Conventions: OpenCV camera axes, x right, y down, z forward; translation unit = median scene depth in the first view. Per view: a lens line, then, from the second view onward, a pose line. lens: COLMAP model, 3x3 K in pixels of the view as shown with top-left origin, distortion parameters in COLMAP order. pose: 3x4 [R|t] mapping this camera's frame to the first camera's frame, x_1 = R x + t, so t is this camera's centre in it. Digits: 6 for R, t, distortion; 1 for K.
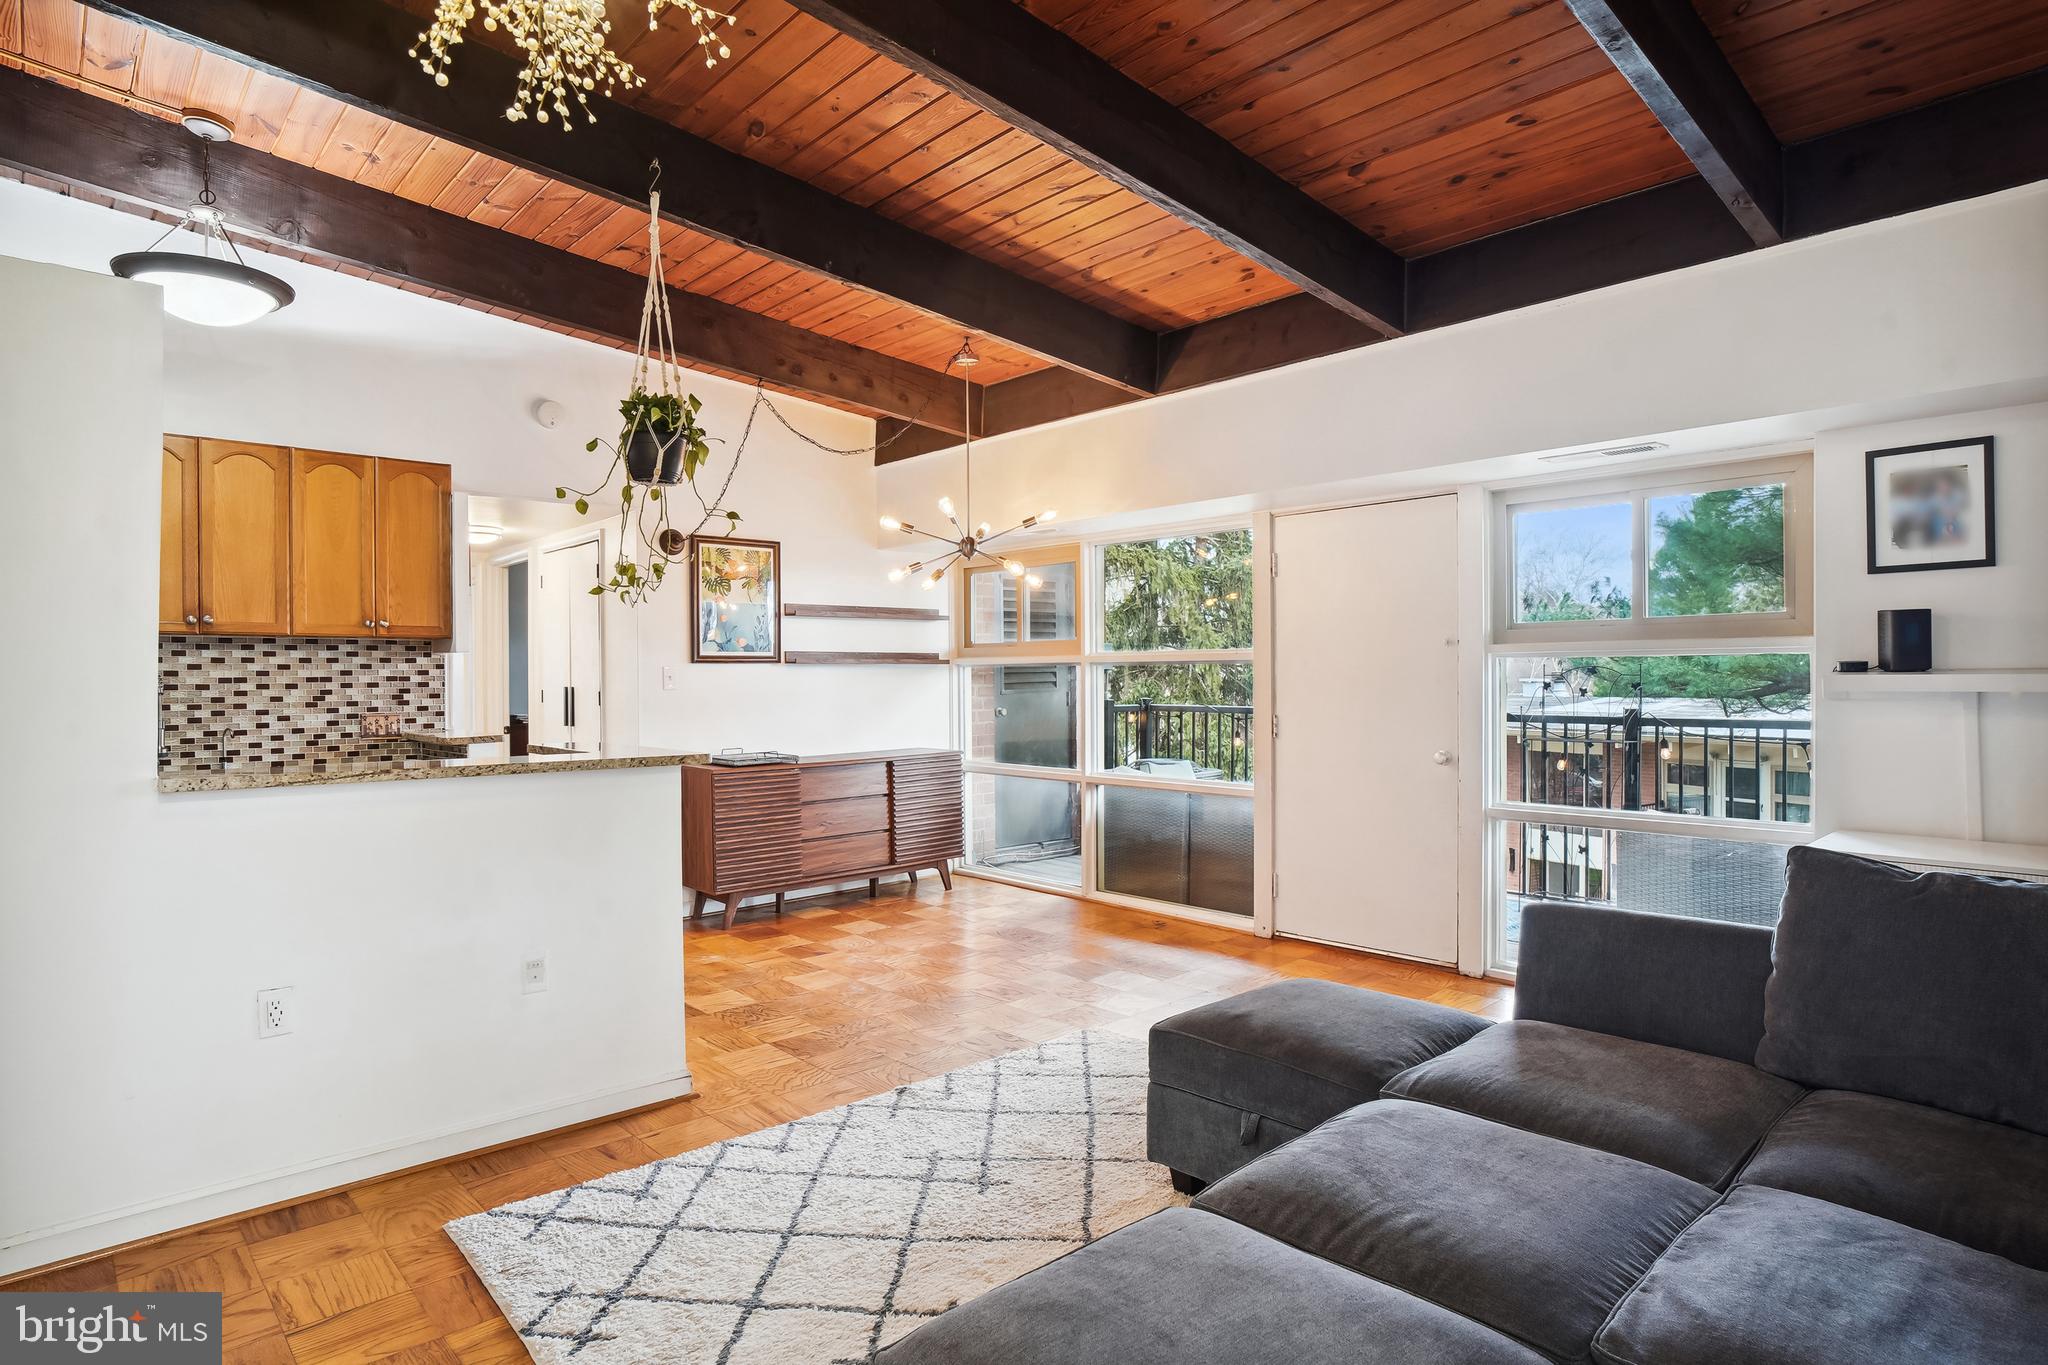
lens RADIAL K [[1109.3, 0, 1030.2], [0, 1109.3, 664.0], [0, 0, 1]] dist [-0.059571, 0.035107]
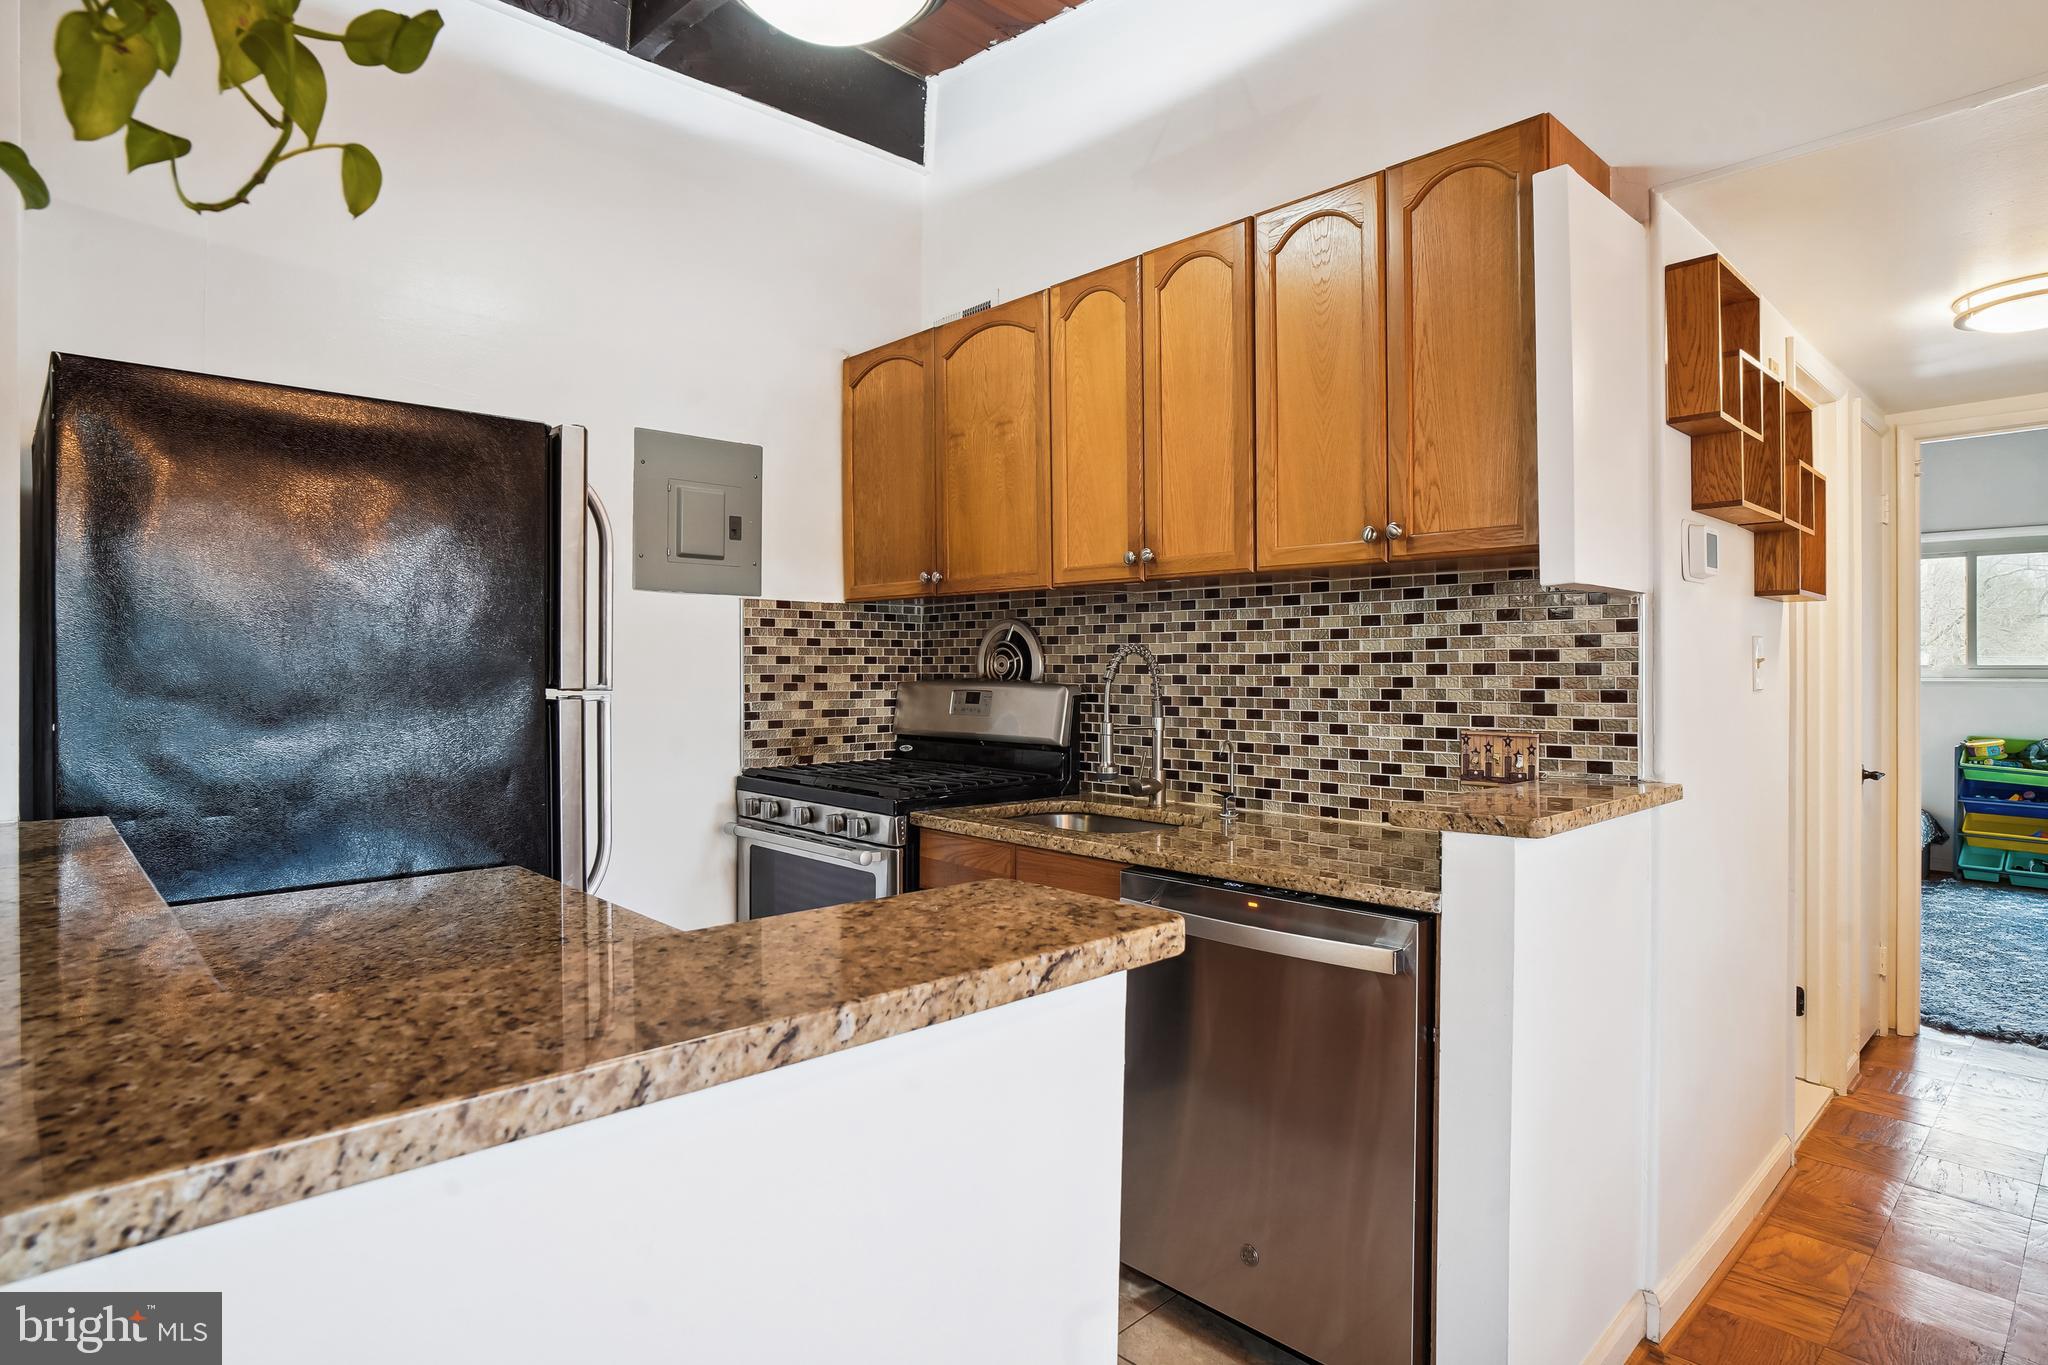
lens RADIAL K [[1109.3, 0, 1030.2], [0, 1109.3, 664.0], [0, 0, 1]] dist [-0.059571, 0.035107]
pose [[0.017164, 0.003428, -0.999847, -0.134198], [0.010391, 0.999940, 0.003606, 0.013280], [0.999799, -0.010452, 0.017127, 0.785911]]
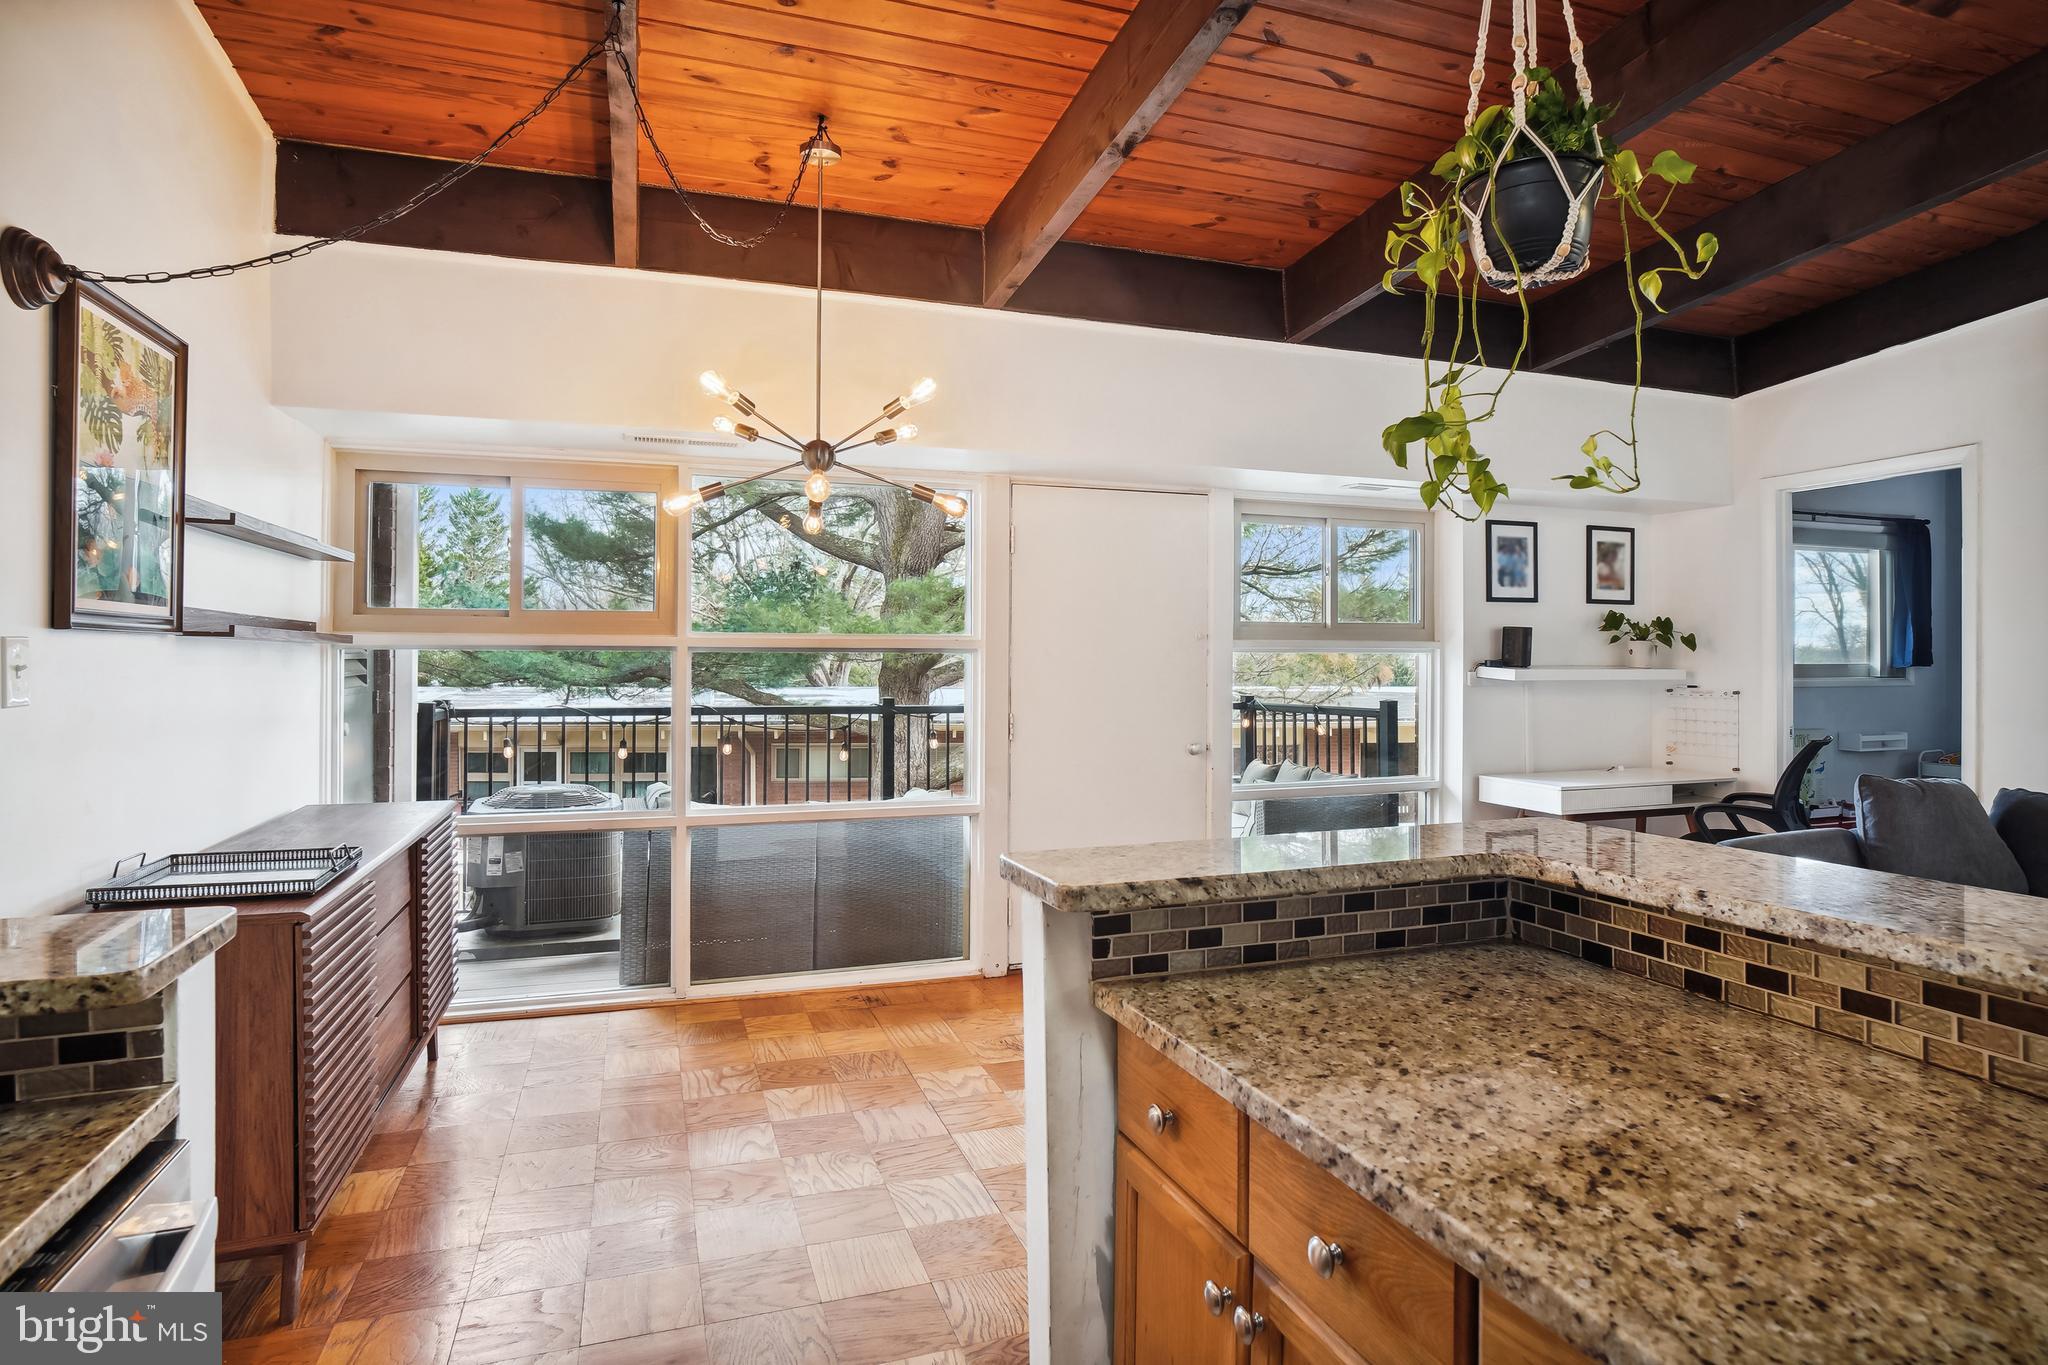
lens RADIAL K [[1109.3, 0, 1030.2], [0, 1109.3, 664.0], [0, 0, 1]] dist [-0.059571, 0.035107]
pose [[0.390372, 0.004648, 0.920646, -0.603652], [-0.013973, 0.999902, 0.000877, 0.006494], [-0.920551, -0.013206, 0.390398, 0.697396]]
